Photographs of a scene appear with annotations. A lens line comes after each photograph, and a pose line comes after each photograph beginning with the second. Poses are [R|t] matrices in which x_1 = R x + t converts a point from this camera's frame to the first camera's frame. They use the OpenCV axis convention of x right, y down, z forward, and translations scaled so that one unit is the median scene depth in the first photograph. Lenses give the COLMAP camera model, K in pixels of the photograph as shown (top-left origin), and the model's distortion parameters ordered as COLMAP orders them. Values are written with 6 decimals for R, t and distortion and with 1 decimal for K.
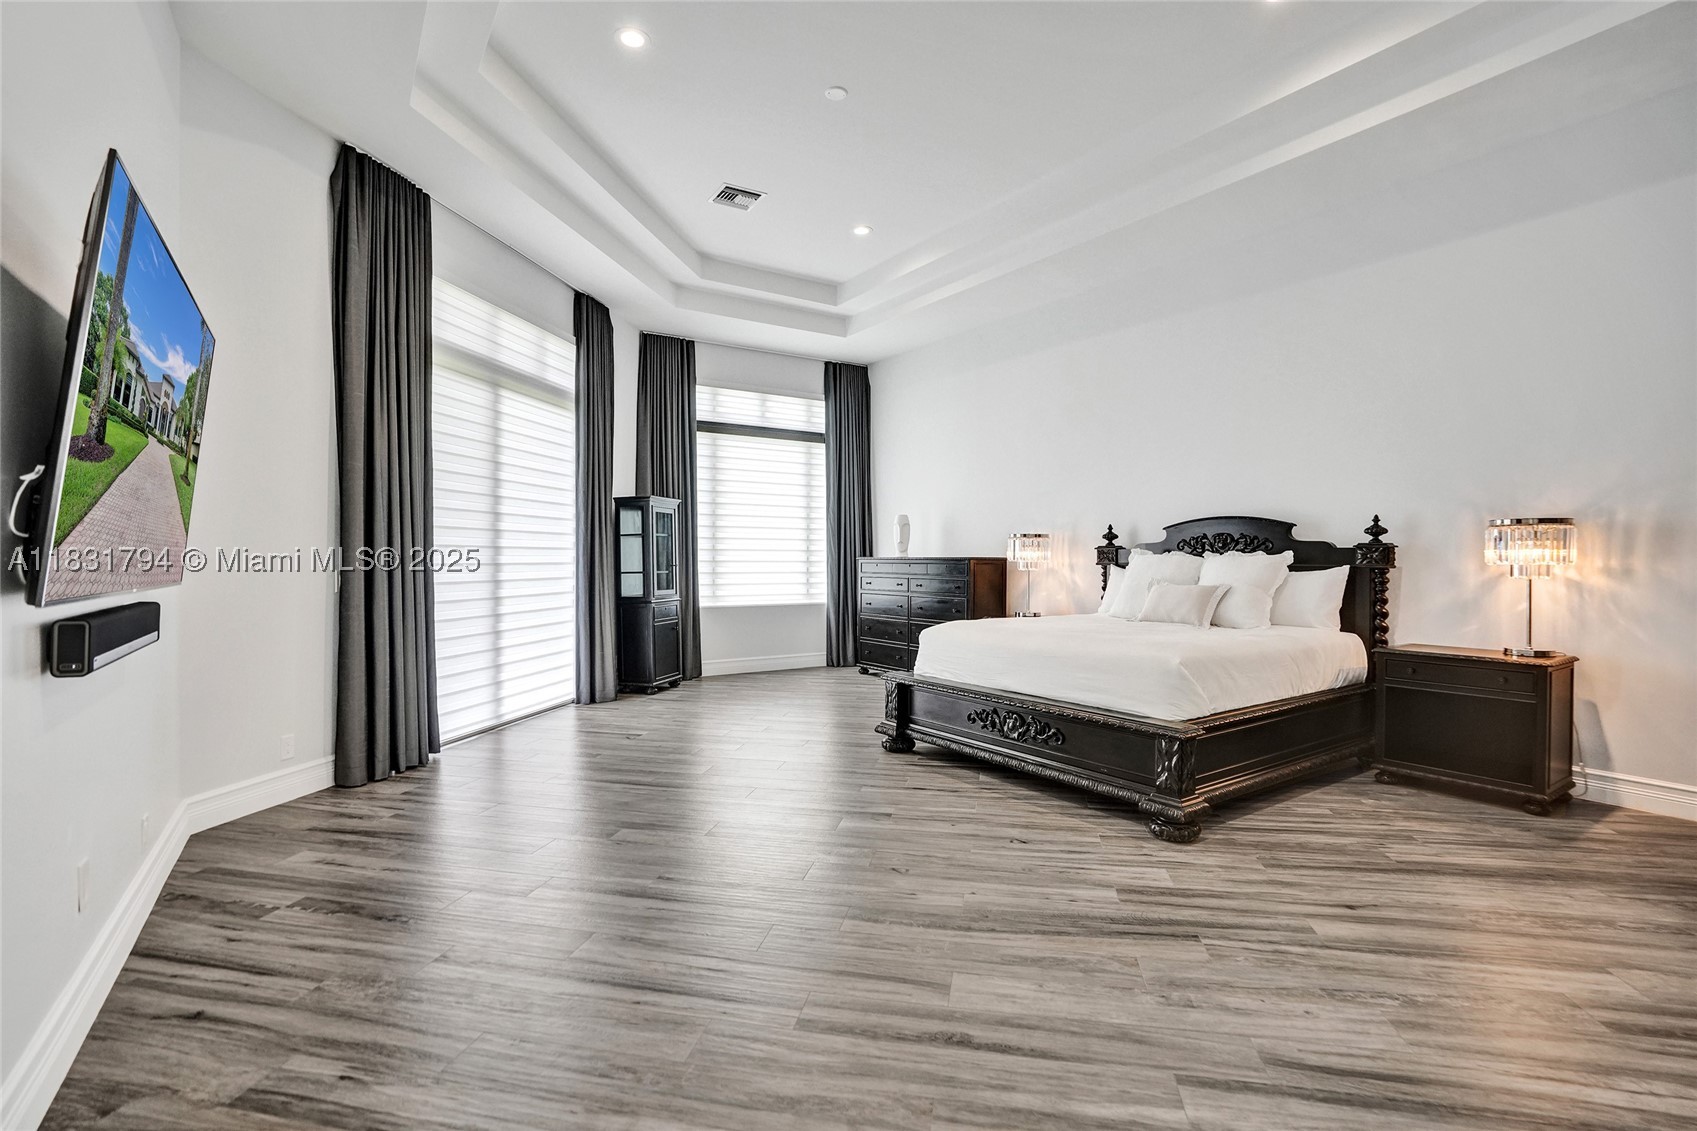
lens RADIAL K [[805.8, 0, 860.0], [0, 805.8, 564.2], [0, 0, 1]] dist [-0.039787, 0.001304]
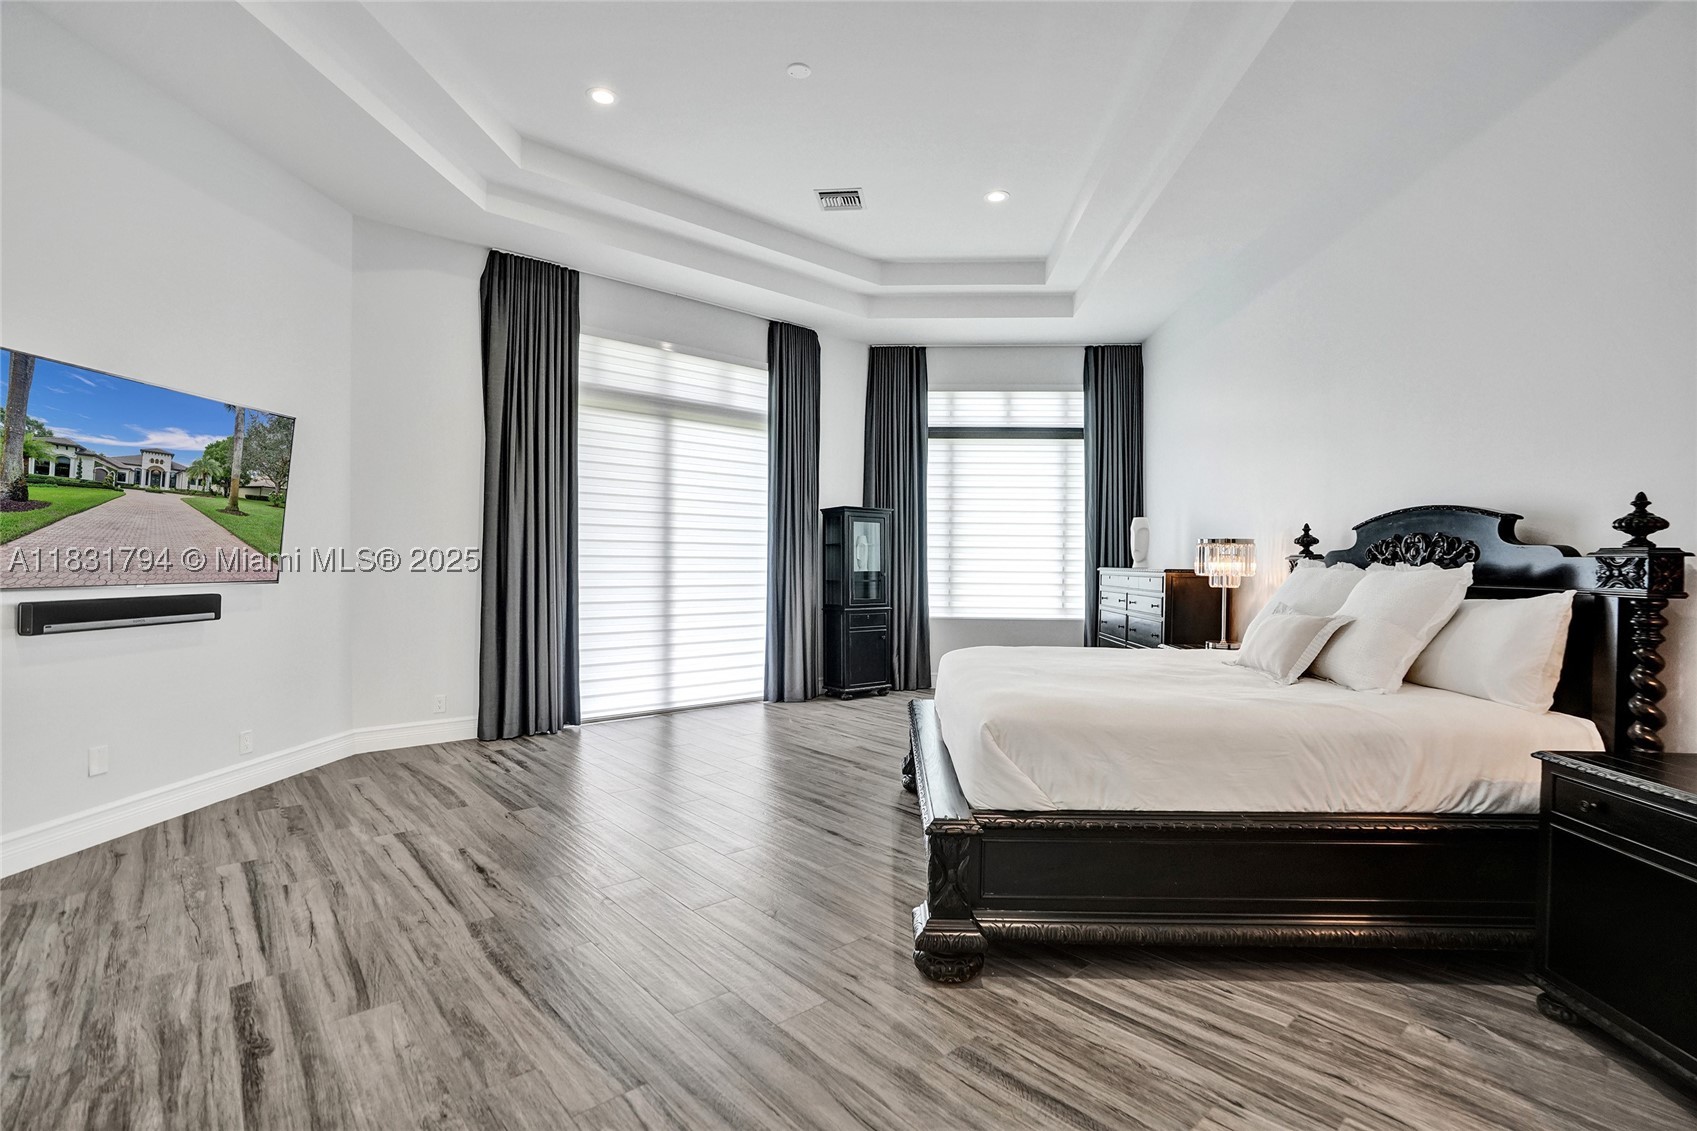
lens RADIAL K [[805.8, 0, 860.0], [0, 805.8, 564.2], [0, 0, 1]] dist [-0.039787, 0.001304]
pose [[0.789335, 0.005608, -0.613937, 0.459180], [-0.012789, 0.999891, -0.007310, -0.005007], [0.613830, 0.013622, 0.789321, 0.238959]]
